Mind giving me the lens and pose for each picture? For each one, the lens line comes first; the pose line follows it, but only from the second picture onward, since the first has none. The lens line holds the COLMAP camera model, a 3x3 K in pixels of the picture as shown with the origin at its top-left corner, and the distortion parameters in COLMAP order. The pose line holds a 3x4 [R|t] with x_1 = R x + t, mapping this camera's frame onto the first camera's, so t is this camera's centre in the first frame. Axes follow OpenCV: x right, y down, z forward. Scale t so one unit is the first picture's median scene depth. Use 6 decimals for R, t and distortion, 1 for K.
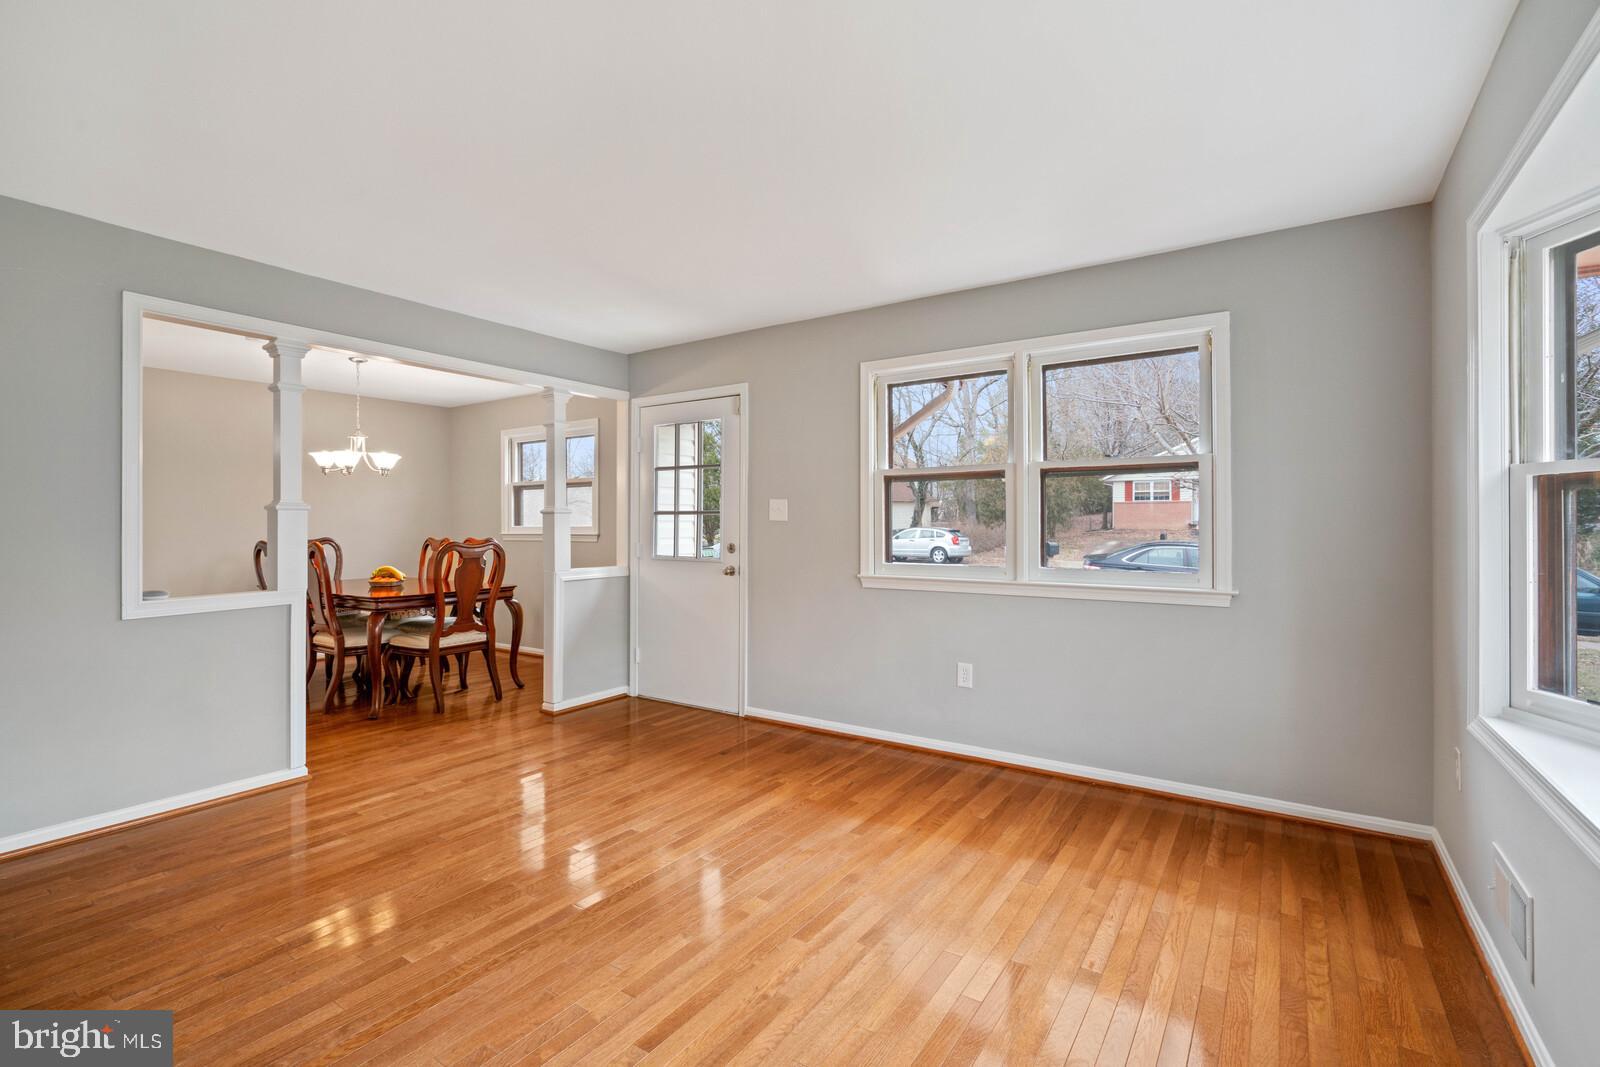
lens RADIAL K [[730.6, 0, 793.2], [0, 730.6, 529.8], [0, 0, 1]] dist [-0.005225, 0.000584]
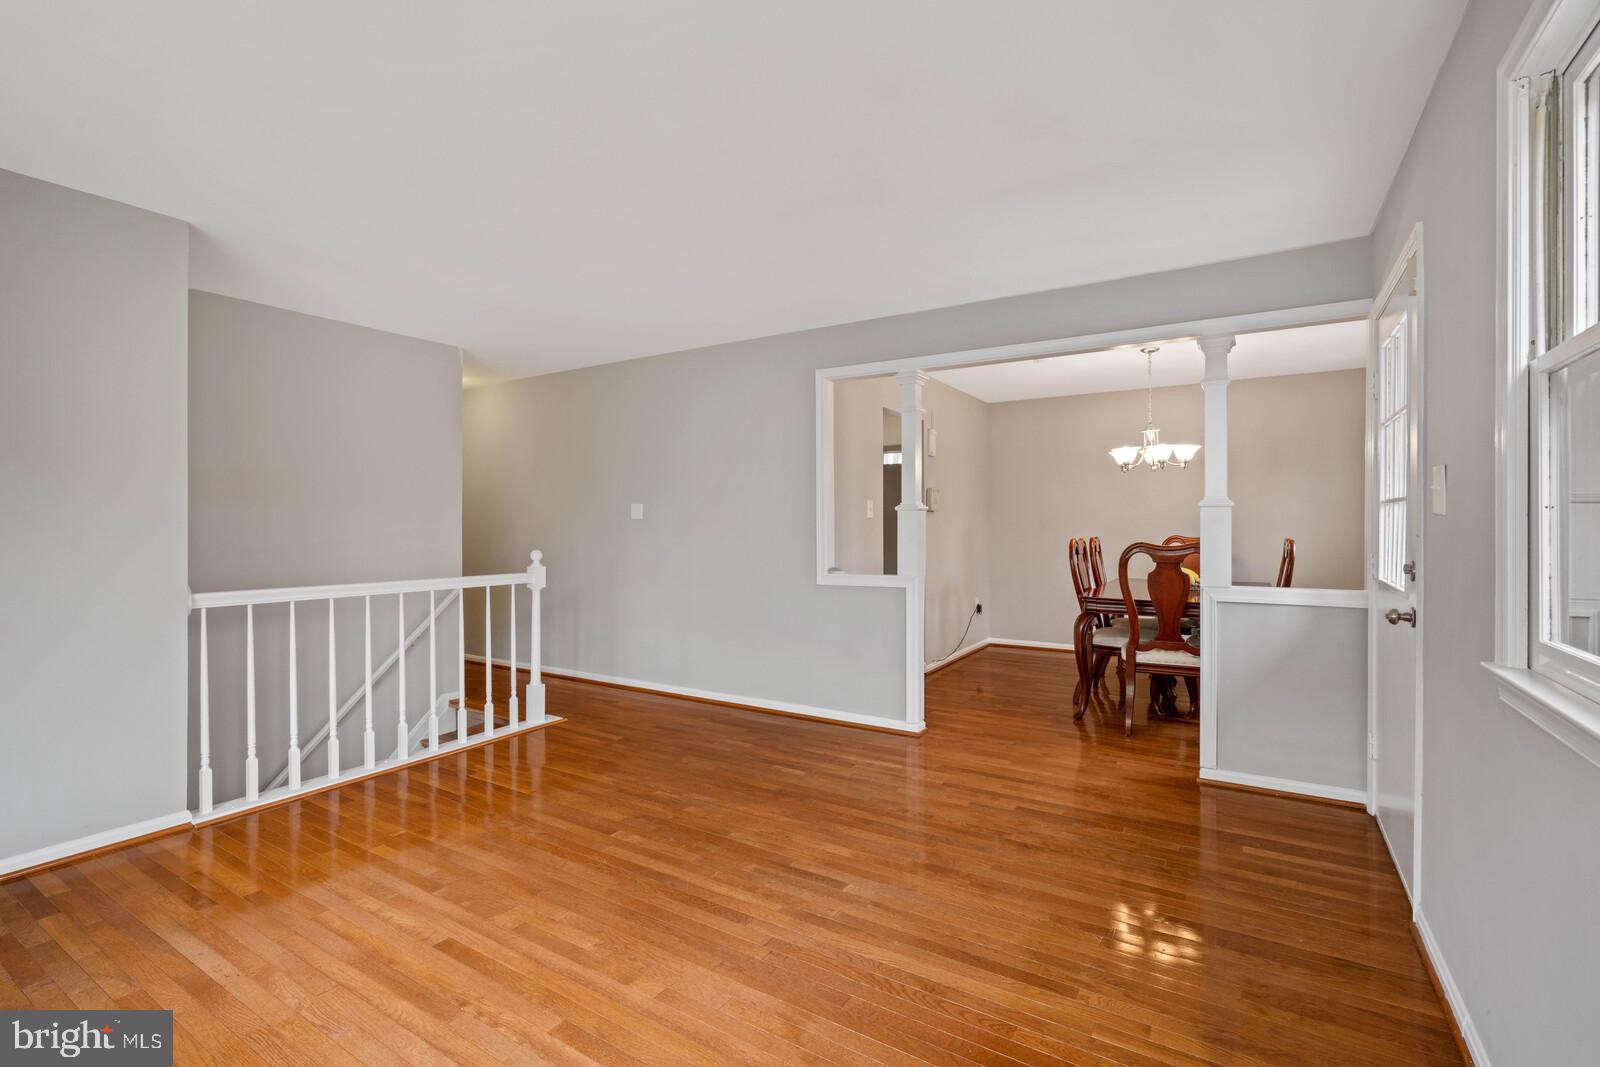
lens RADIAL K [[722.2, 0, 791.2], [0, 722.2, 529.1], [0, 0, 1]] dist [0.000143, 0.000358]
pose [[0.030907, 0.008310, -0.999488, 0.544290], [-0.004176, 0.999958, 0.008185, -0.006089], [0.999514, 0.003921, 0.030940, 0.811865]]
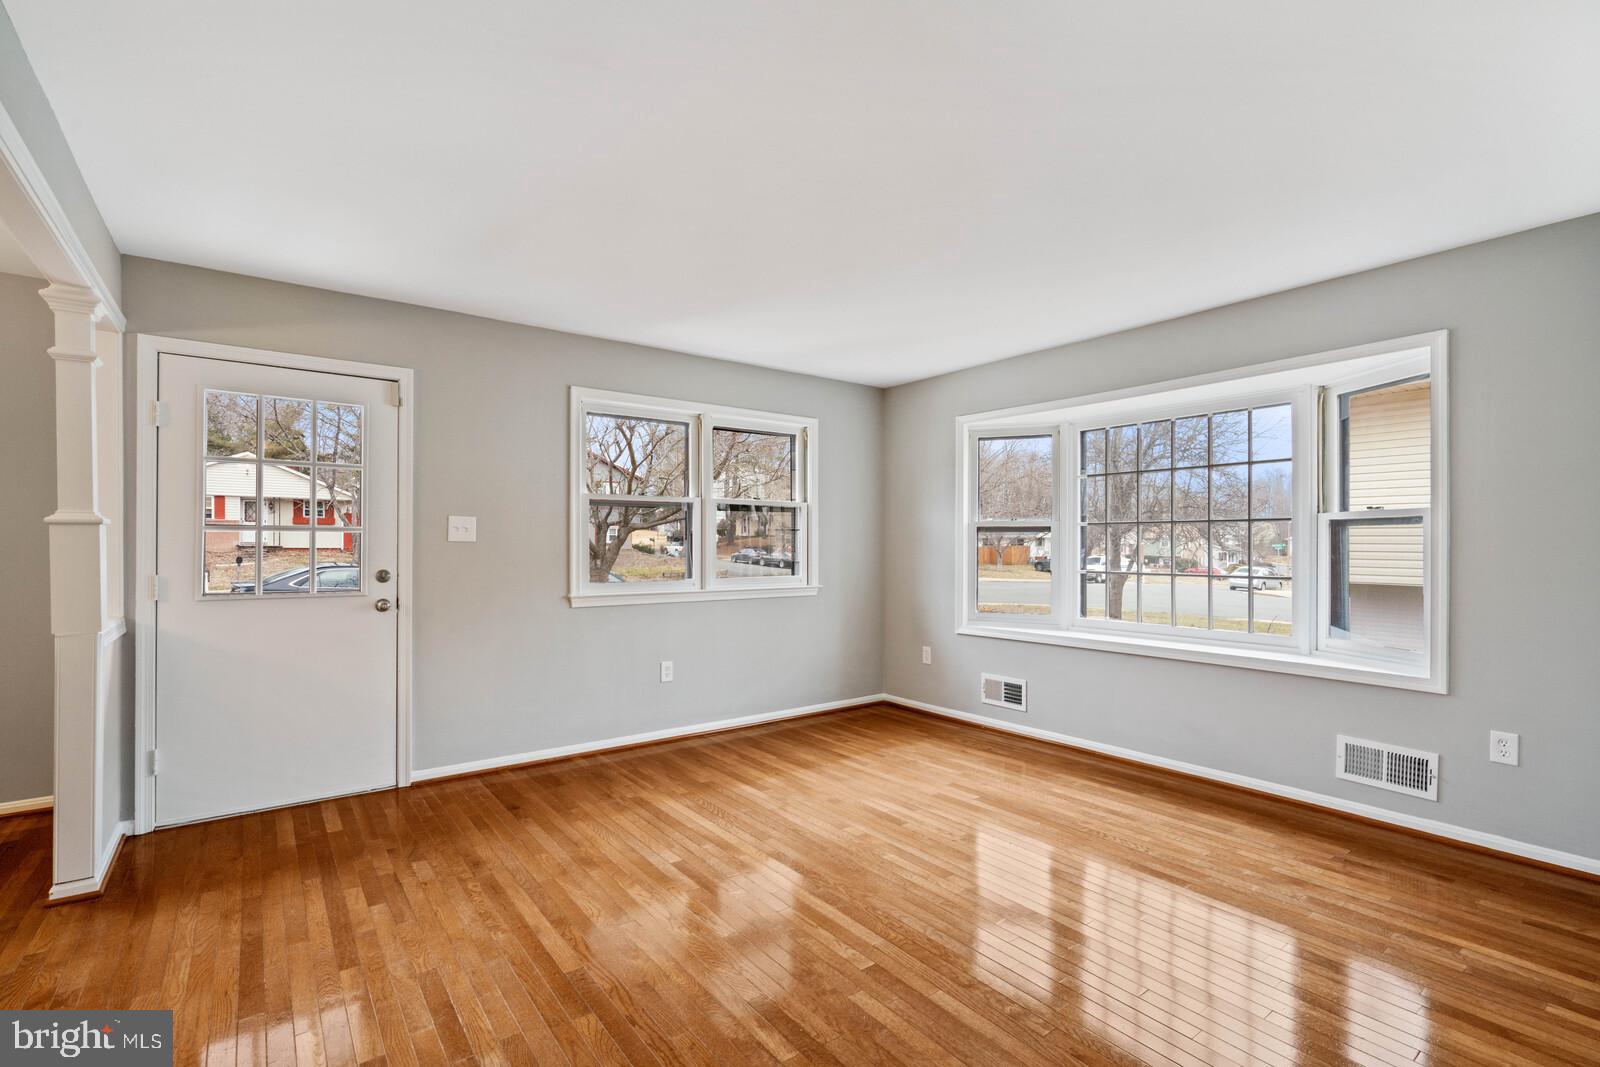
lens RADIAL K [[729.8, 0, 800.9], [0, 729.8, 543.6], [0, 0, 1]] dist [0.000197, 0.000482]
pose [[0.315482, 0.004709, 0.948920, -0.967676], [0.005747, 0.999960, -0.006873, -0.001548], [-0.948914, 0.007622, 0.315442, 0.476763]]
